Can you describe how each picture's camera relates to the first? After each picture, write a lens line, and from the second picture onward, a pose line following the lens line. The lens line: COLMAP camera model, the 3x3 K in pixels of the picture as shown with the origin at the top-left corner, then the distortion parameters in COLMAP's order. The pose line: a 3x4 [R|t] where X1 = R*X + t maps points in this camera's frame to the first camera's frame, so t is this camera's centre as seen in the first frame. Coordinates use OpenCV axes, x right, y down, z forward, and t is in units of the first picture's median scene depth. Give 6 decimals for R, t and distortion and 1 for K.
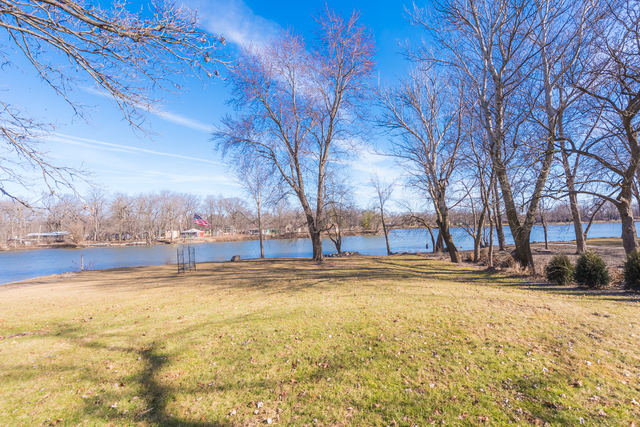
lens RADIAL K [[278.9, 0, 320.0], [0, 278.9, 213.5], [0, 0, 1]] dist [0.001001, 0.000131]
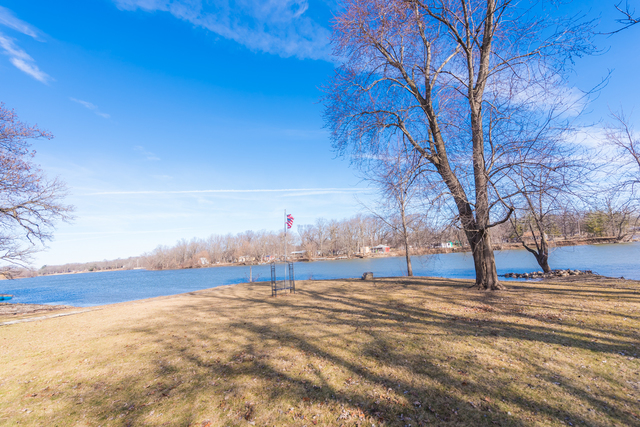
lens RADIAL K [[278.9, 0, 320.0], [0, 278.9, 213.5], [0, 0, 1]] dist [0.001001, 0.000131]
pose [[0.818052, -0.094773, -0.567282, 0.031150], [0.066009, 0.995284, -0.071088, 0.039857], [0.571343, 0.020709, 0.820450, 0.316030]]
